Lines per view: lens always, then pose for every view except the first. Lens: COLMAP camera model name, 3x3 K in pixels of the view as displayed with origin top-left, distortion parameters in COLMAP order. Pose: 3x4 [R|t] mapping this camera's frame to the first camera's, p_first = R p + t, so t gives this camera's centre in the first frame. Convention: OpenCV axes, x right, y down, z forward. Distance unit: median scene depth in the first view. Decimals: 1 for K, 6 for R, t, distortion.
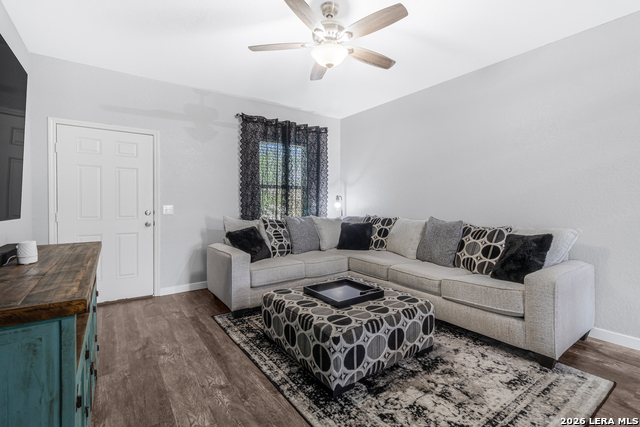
lens RADIAL K [[296.3, 0, 324.7], [0, 296.3, 207.1], [0, 0, 1]] dist [0.001393, 0.004252]
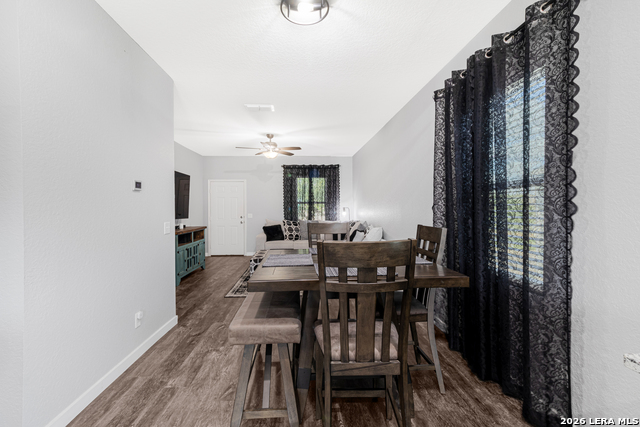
lens RADIAL K [[296.3, 0, 316.8], [0, 296.3, 210.9], [0, 0, 1]] dist [0.001393, 0.004252]
pose [[0.843519, -0.000321, -0.537099, 1.052911], [-0.000104, 1.000000, -0.000761, -0.024725], [0.537099, 0.000698, 0.843519, -0.554186]]
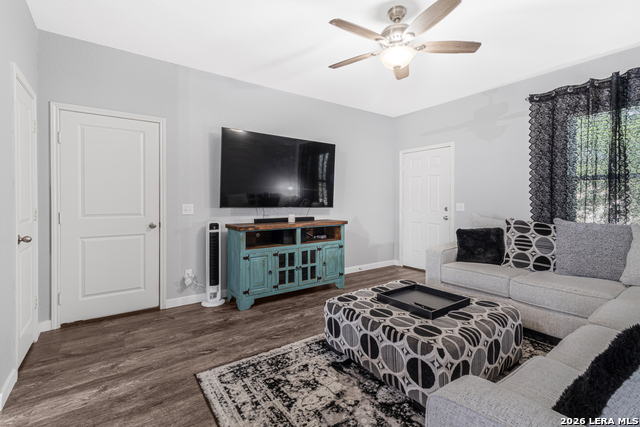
lens RADIAL K [[296.3, 0, 323.2], [0, 296.3, 203.5], [0, 0, 1]] dist [0.001393, 0.004252]
pose [[0.005156, 0.008159, -0.999953, 0.652936], [-0.015736, 0.999844, 0.008077, -0.005801], [0.999863, 0.015693, 0.005284, 0.467958]]
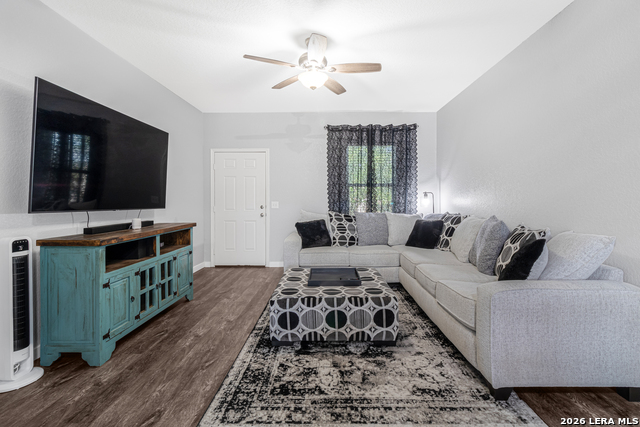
lens RADIAL K [[296.3, 0, 329.3], [0, 296.3, 205.0], [0, 0, 1]] dist [0.001393, 0.004252]
pose [[0.813115, 0.007222, -0.582059, 0.489164], [-0.004904, 0.999973, 0.005557, -0.000234], [0.582083, -0.001665, 0.813128, 0.032173]]
